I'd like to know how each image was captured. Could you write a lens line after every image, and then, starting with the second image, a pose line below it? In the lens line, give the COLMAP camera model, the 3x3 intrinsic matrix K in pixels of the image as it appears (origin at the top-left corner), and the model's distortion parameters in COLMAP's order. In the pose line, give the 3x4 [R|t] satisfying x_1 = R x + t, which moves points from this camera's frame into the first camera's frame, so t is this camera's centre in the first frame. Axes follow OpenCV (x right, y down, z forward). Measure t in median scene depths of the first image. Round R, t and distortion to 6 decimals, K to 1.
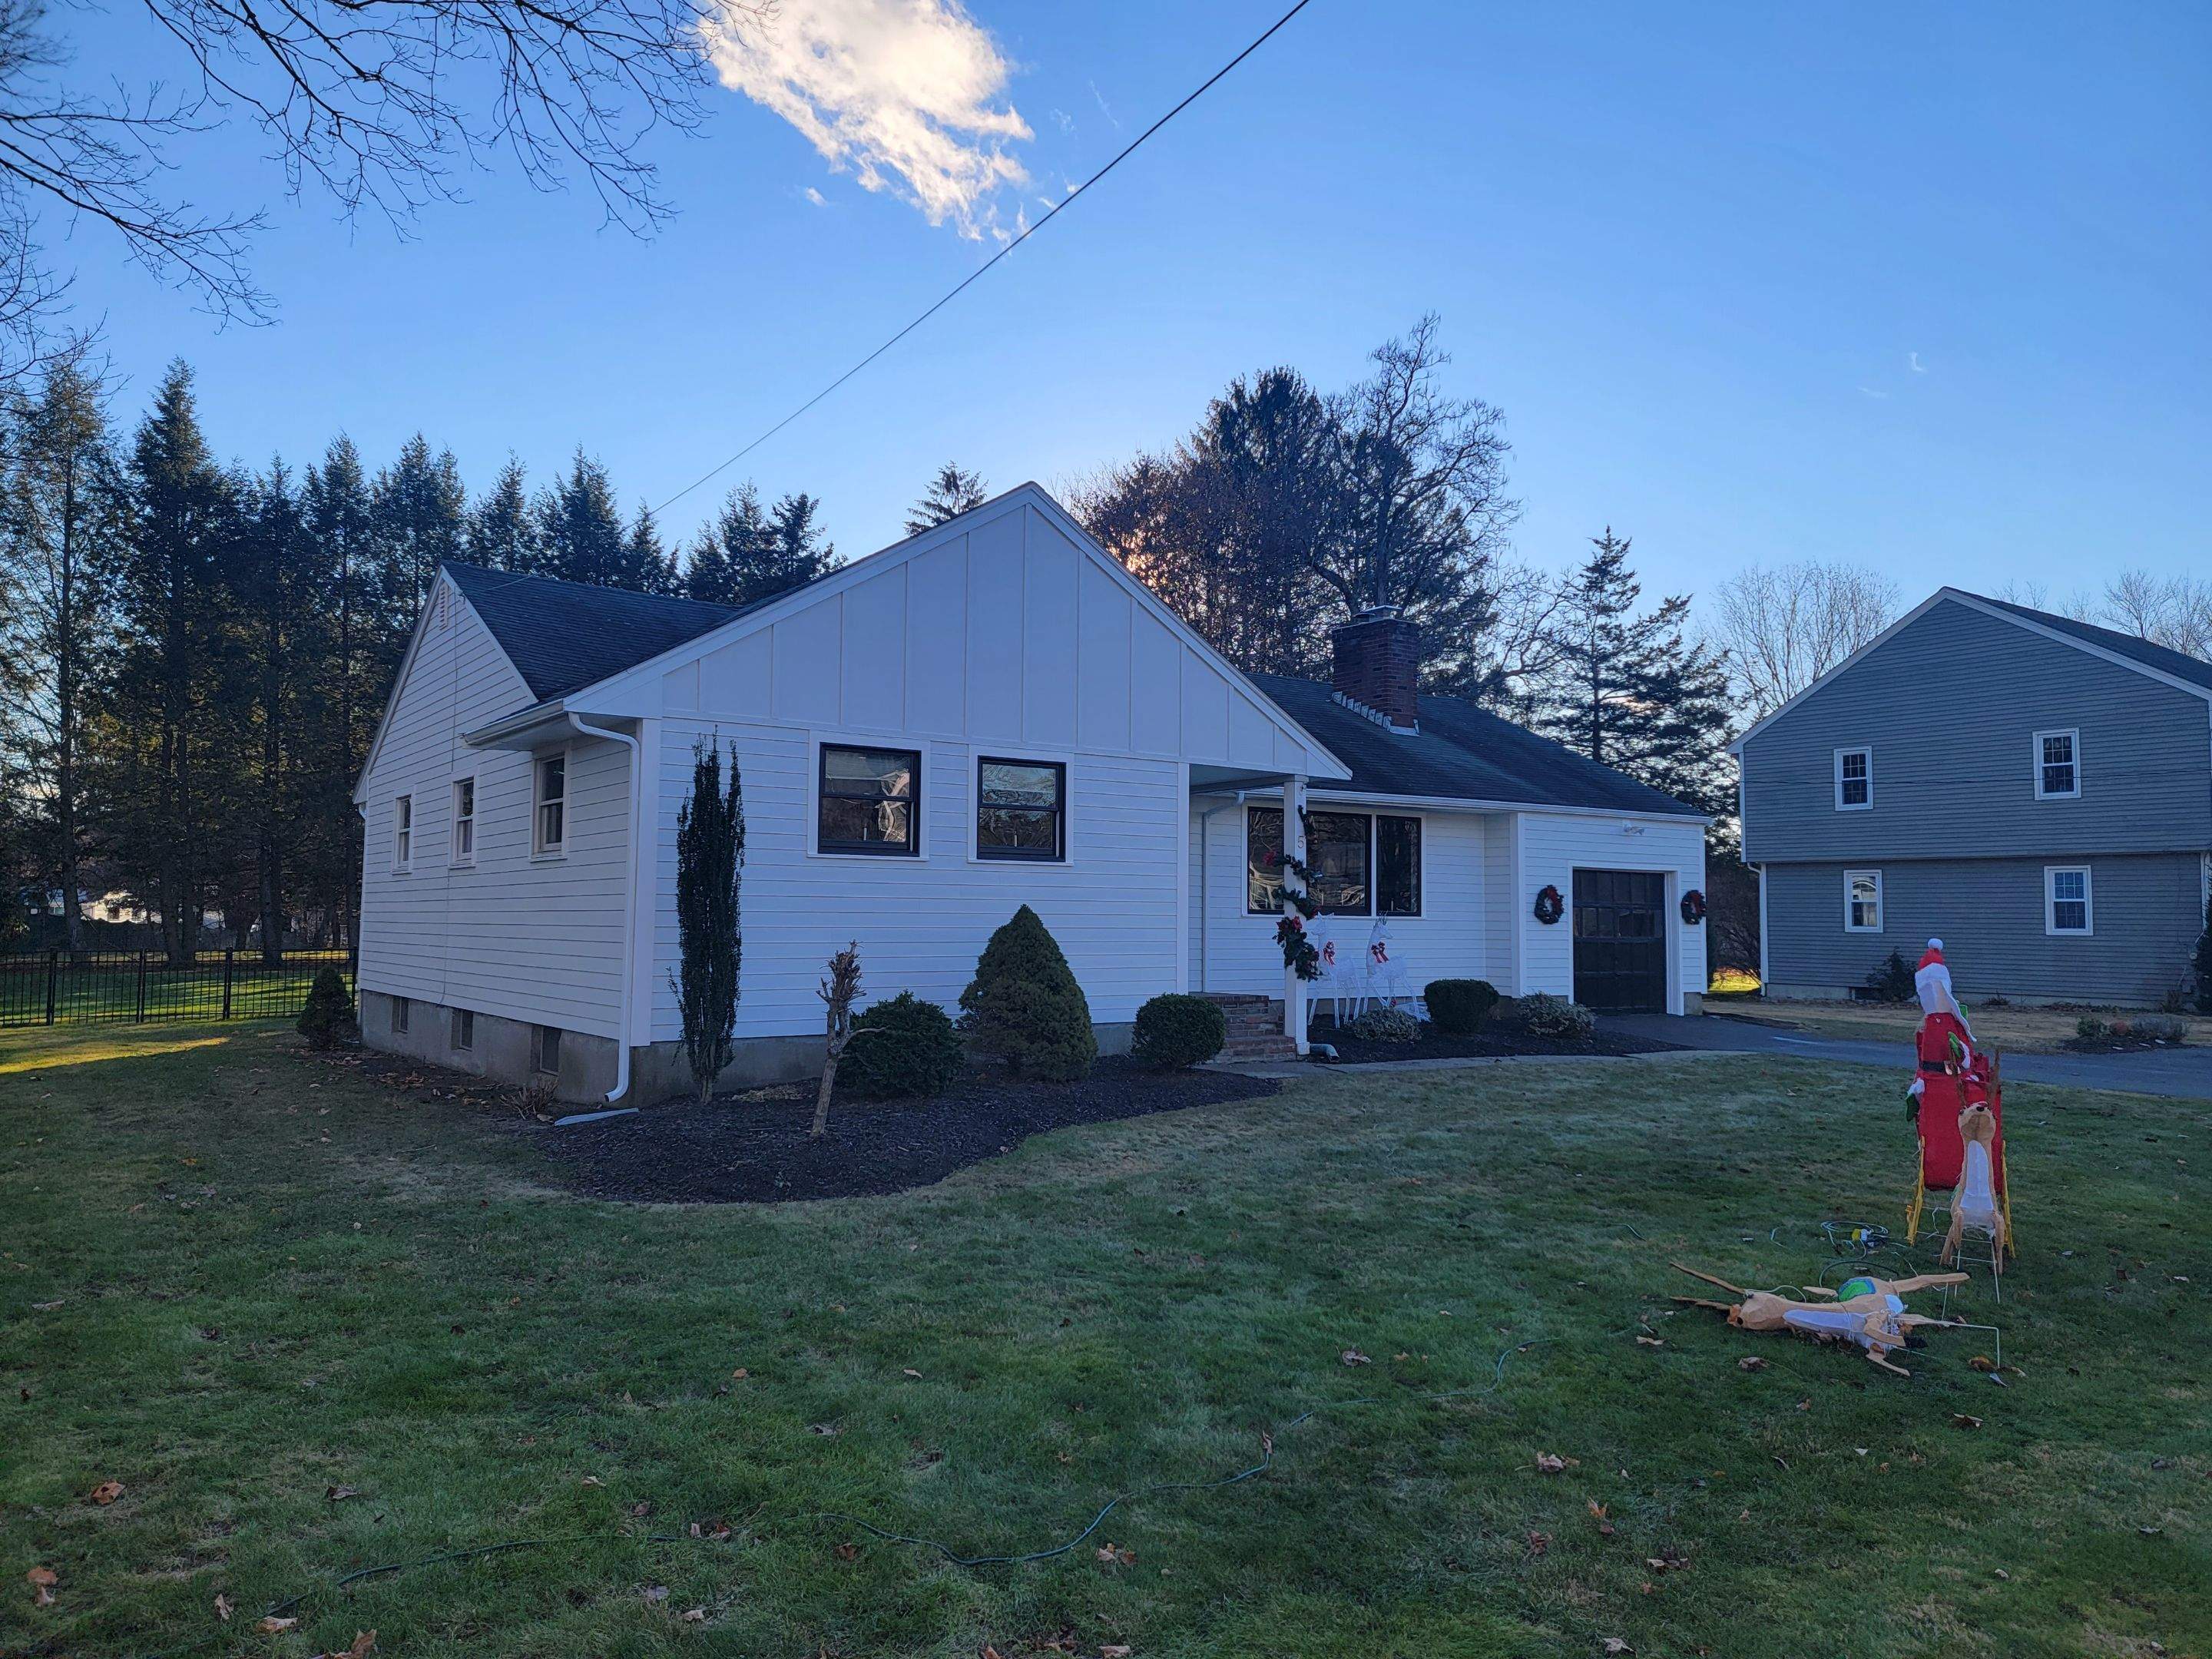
lens RADIAL K [[1529.3, 0, 1117.9], [0, 1529.3, 832.0], [0, 0, 1]] dist [0.094237, -0.069325]
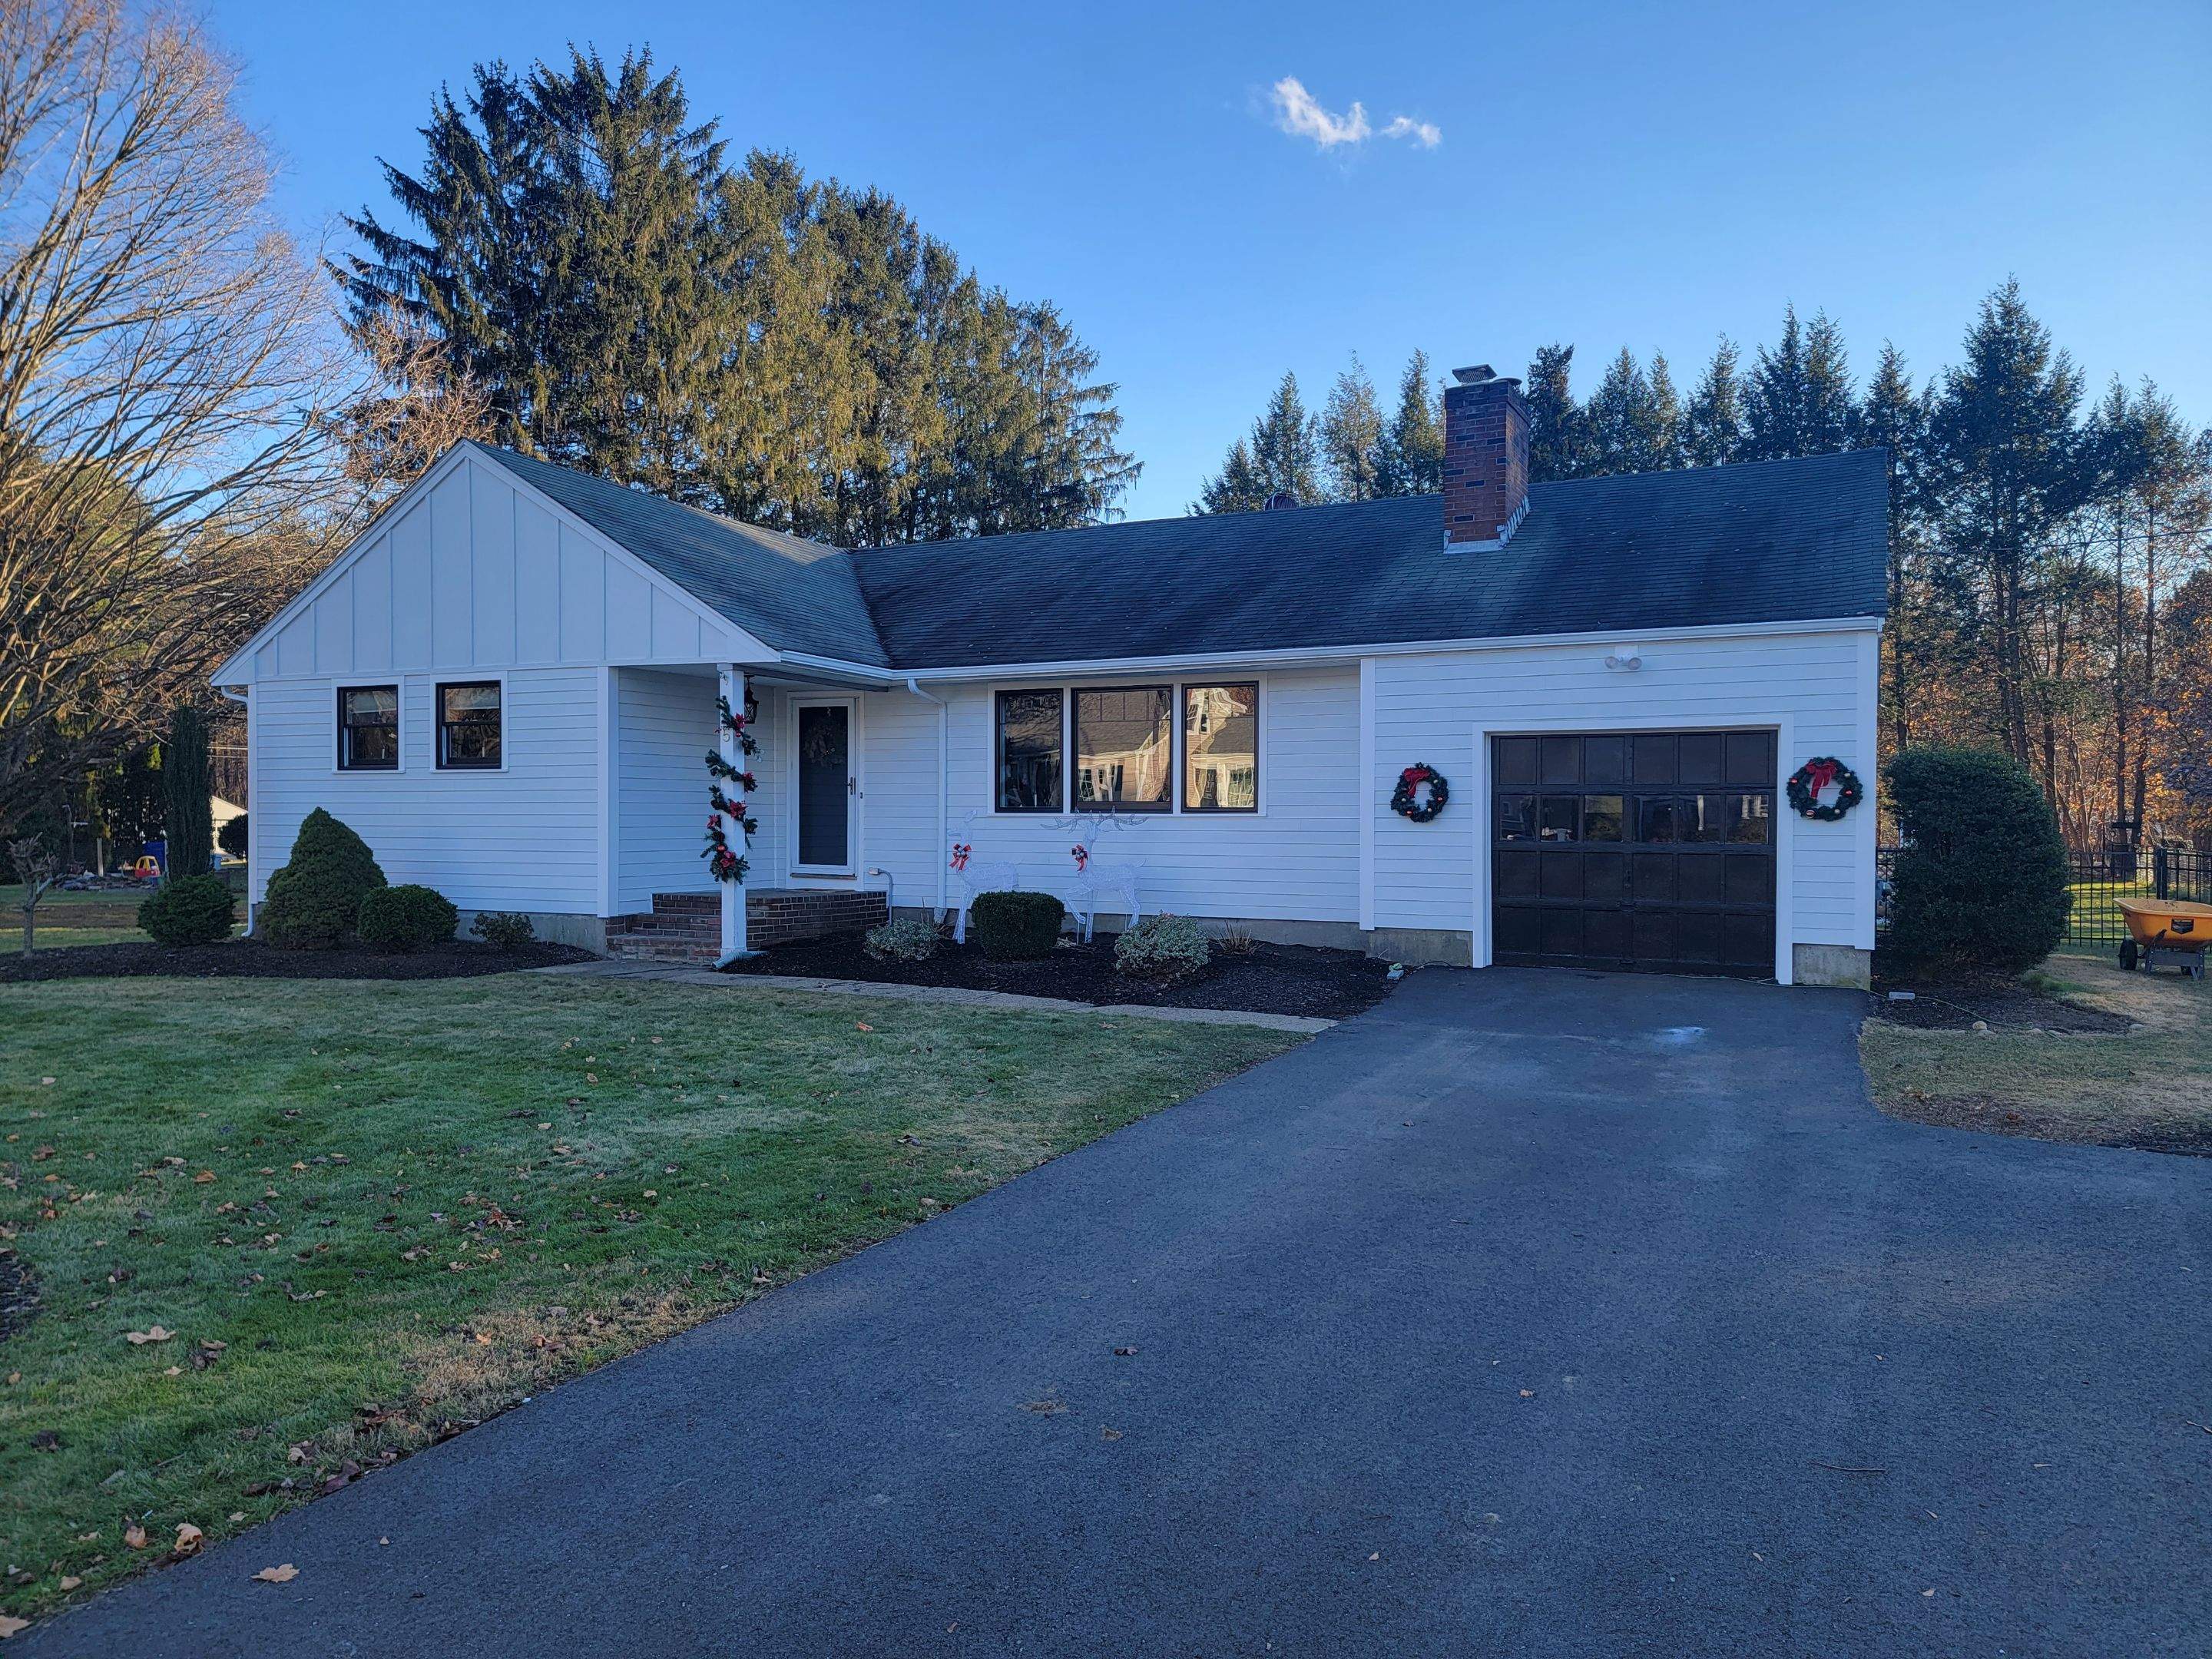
lens RADIAL K [[1529.3, 0, 1118.3], [0, 1529.3, 830.6], [0, 0, 1]] dist [0.094237, -0.069325]
pose [[0.474361, 0.000278, -0.880331, 0.806598], [0.051939, 0.998249, 0.028302, 0.038462], [0.878797, -0.059149, 0.473516, 0.579024]]
